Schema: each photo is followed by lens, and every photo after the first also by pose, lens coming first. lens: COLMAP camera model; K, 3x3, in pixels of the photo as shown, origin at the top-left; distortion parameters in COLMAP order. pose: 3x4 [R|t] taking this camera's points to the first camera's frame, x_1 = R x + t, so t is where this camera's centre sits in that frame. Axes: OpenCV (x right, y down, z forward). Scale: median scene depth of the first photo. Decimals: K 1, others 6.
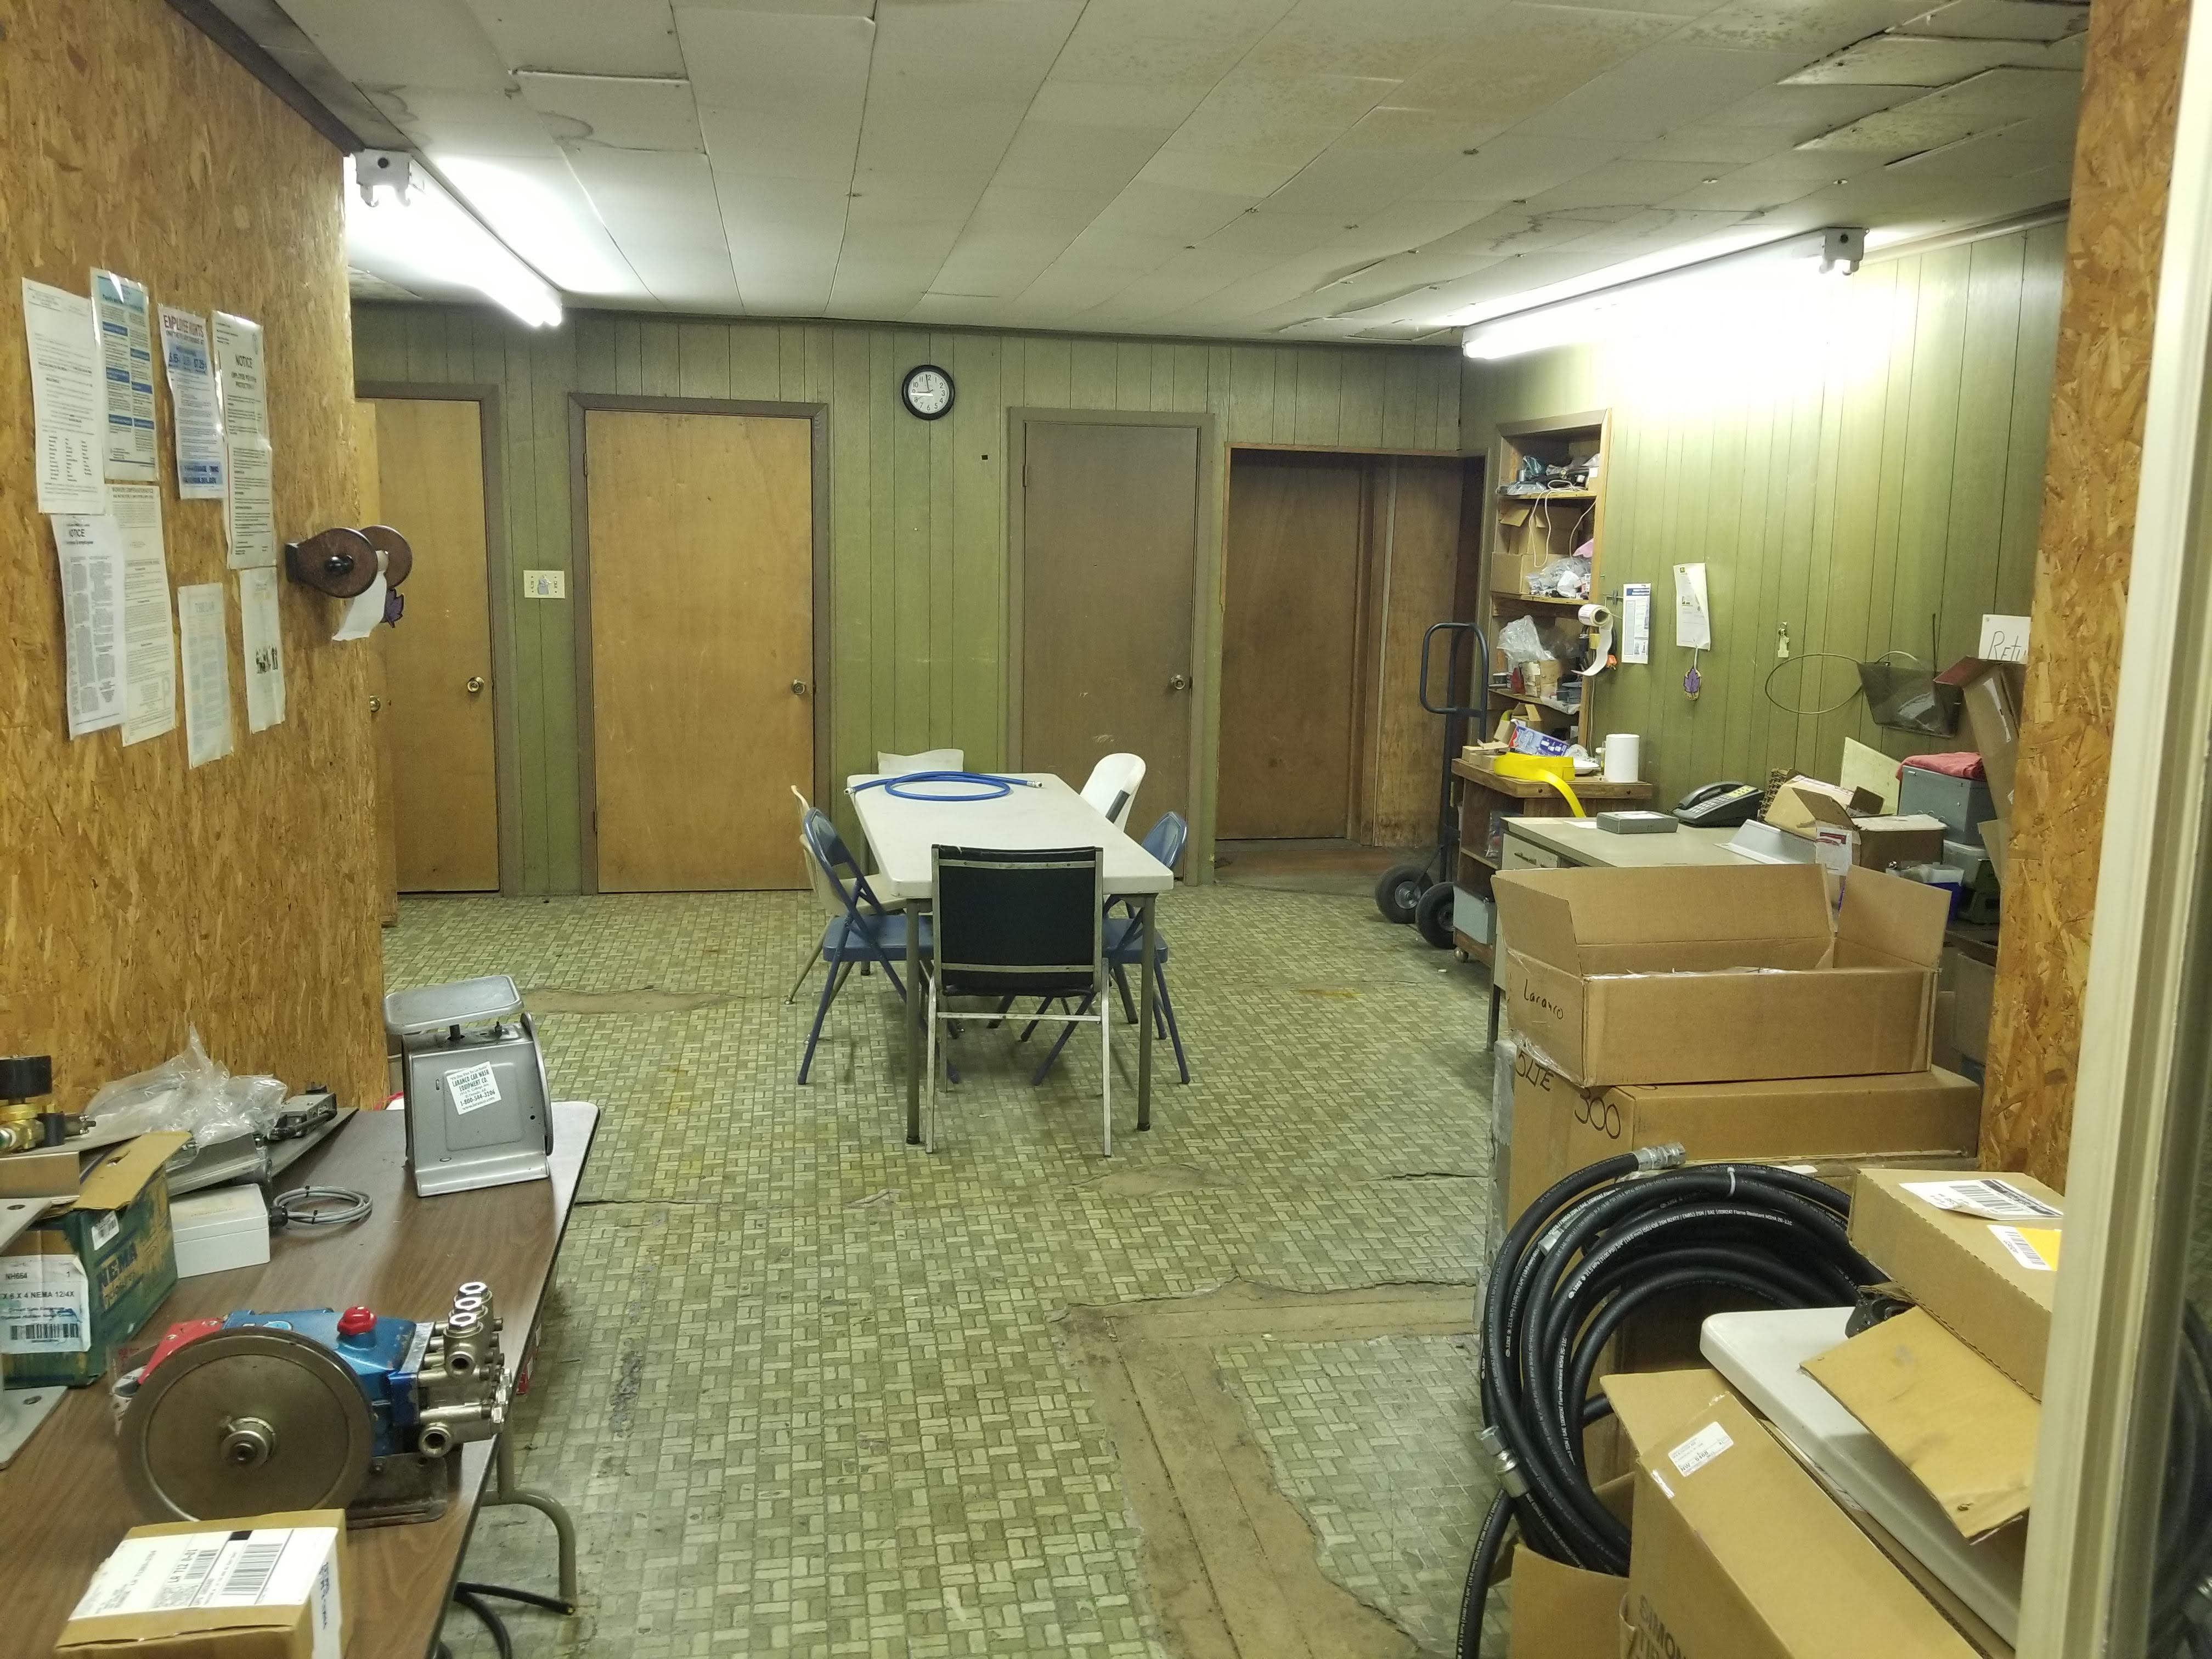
lens RADIAL K [[1739.7, 0, 1058.2], [0, 1739.7, 801.9], [0, 0, 1]] dist [0.108612, -0.185803]
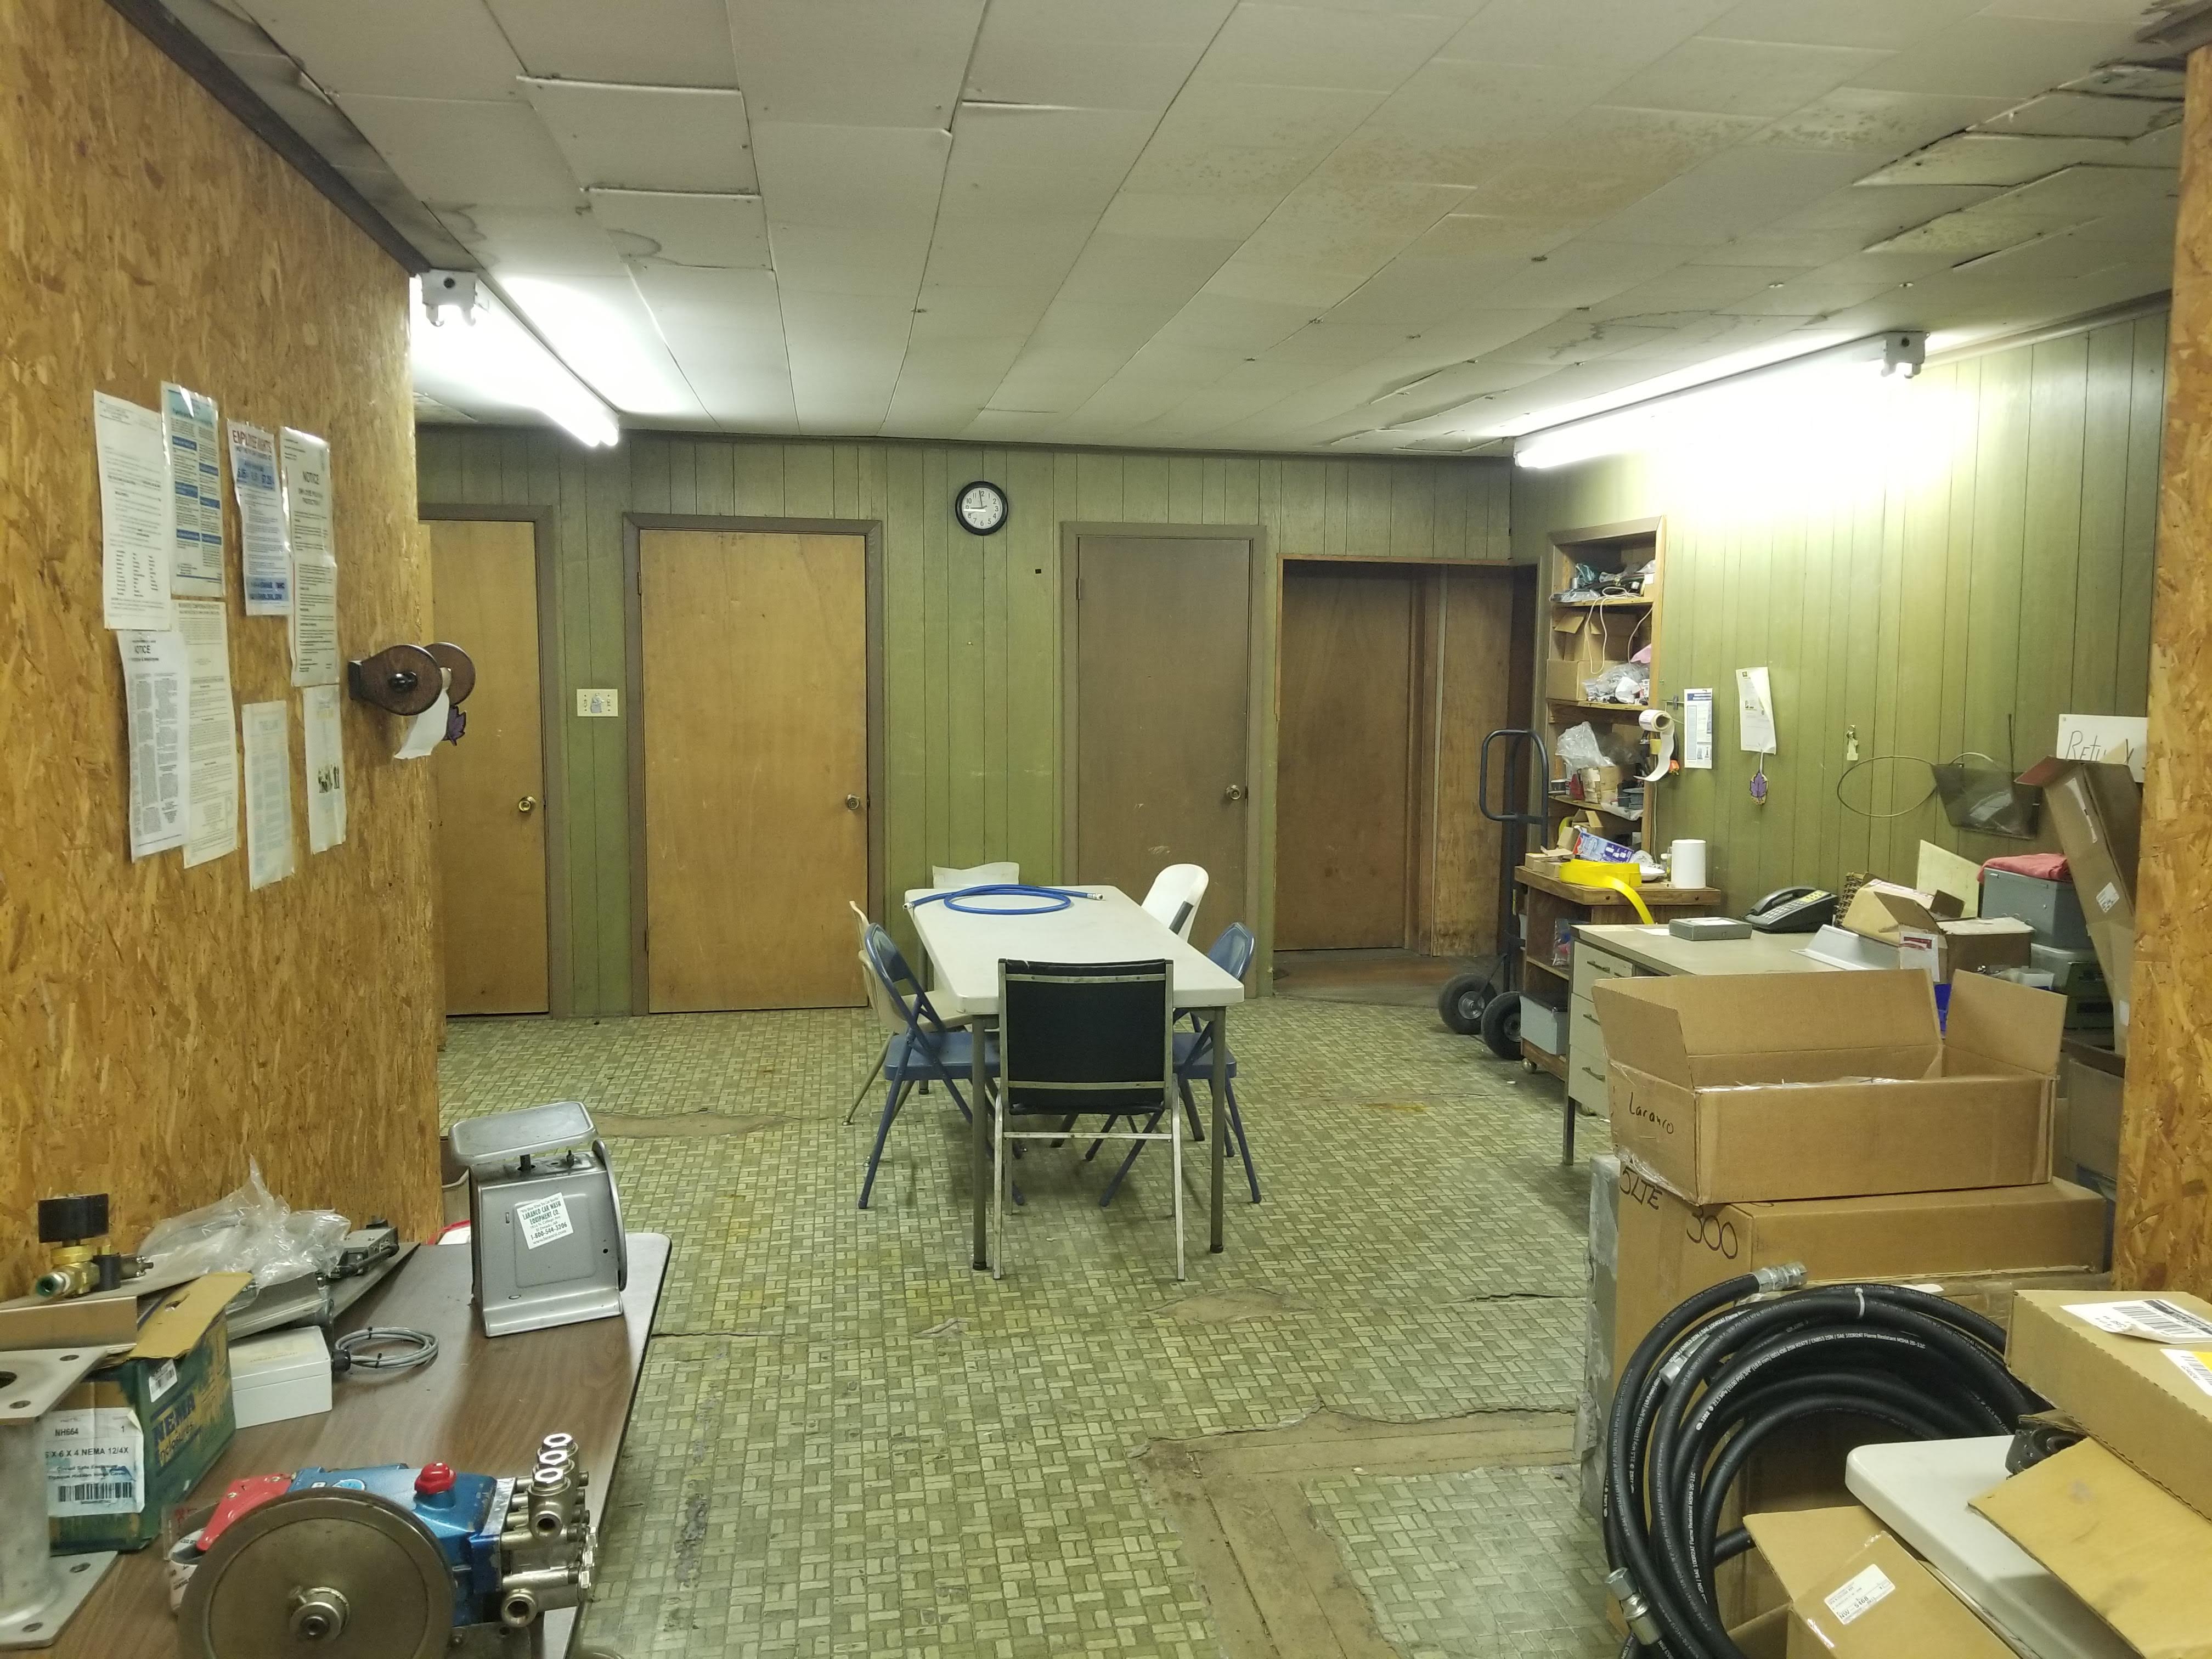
lens RADIAL K [[1742.9, 0, 1106.7], [0, 1742.9, 816.5], [0, 0, 1]] dist [0.083939, -0.132004]
pose [[0.999922, -0.011952, 0.003556, -0.016521], [0.012133, 0.998331, -0.056469, 0.000580], [-0.002875, 0.056508, 0.998398, 0.018896]]
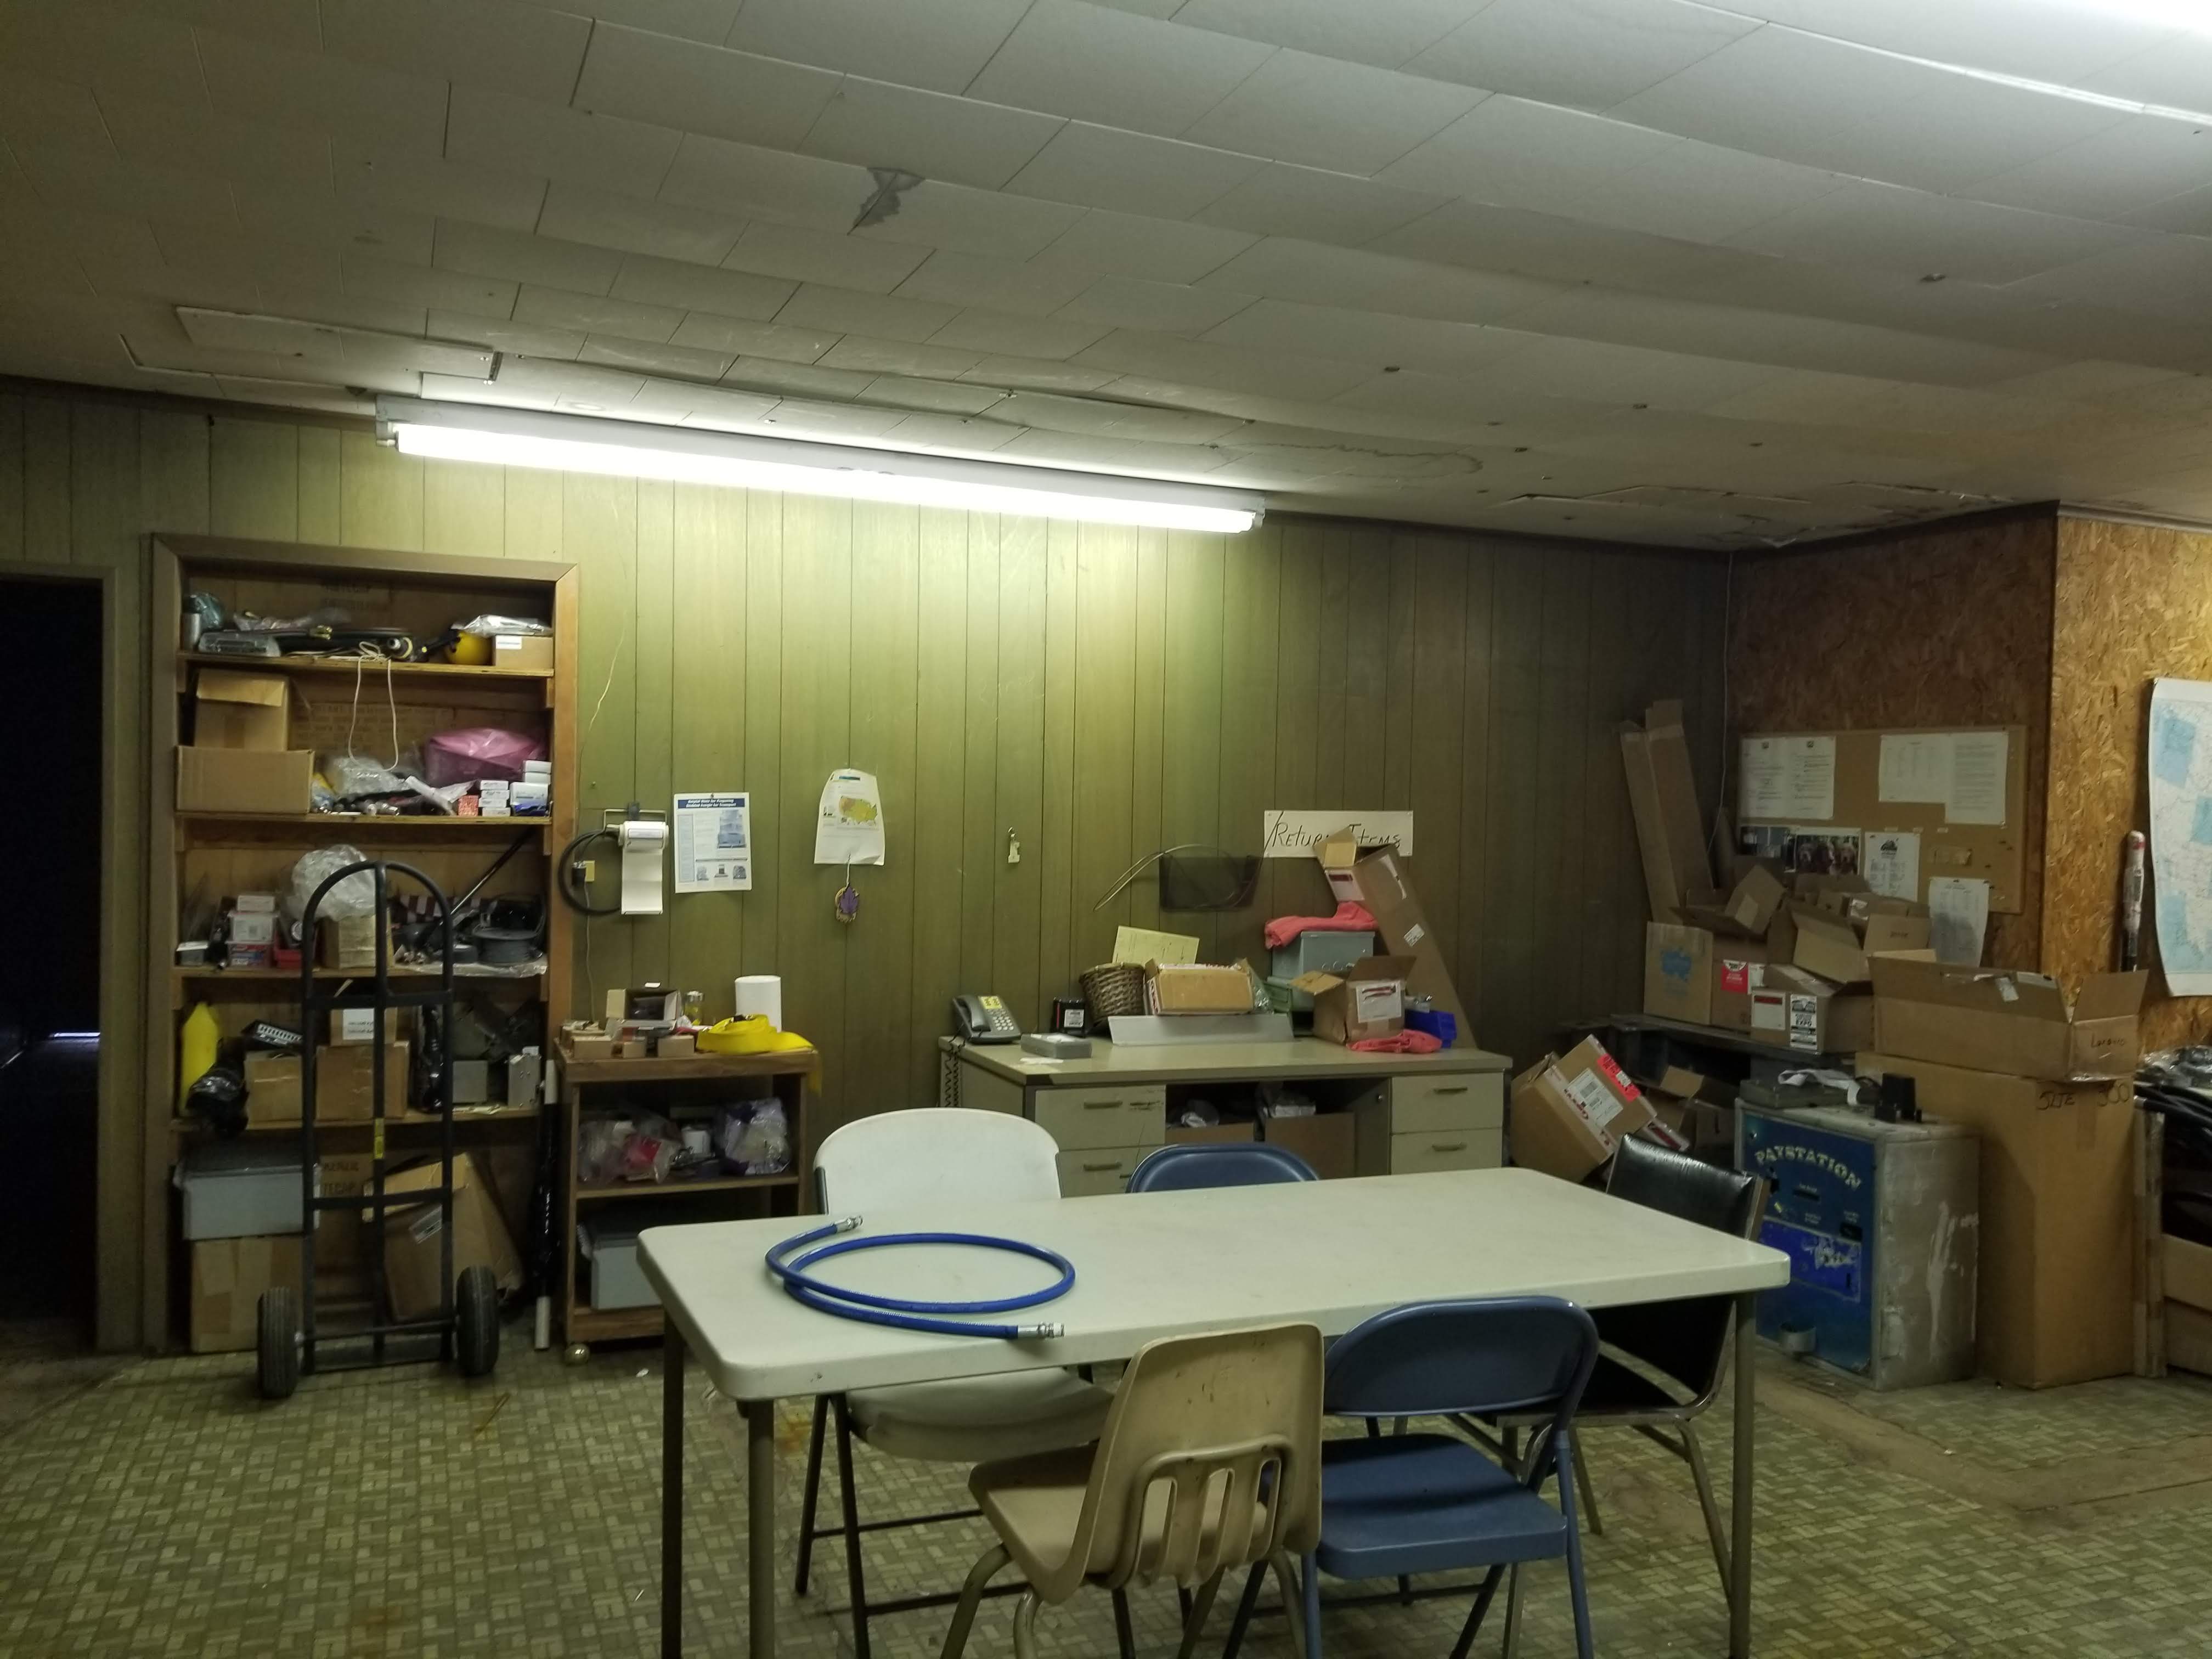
lens RADIAL K [[1742.9, 0, 1106.7], [0, 1742.9, 816.5], [0, 0, 1]] dist [0.083939, -0.132004]
pose [[-0.235093, -0.038779, 0.971199, -0.810758], [0.122083, 0.990113, 0.069086, -0.240269], [-0.964276, 0.134808, -0.228034, 1.649946]]
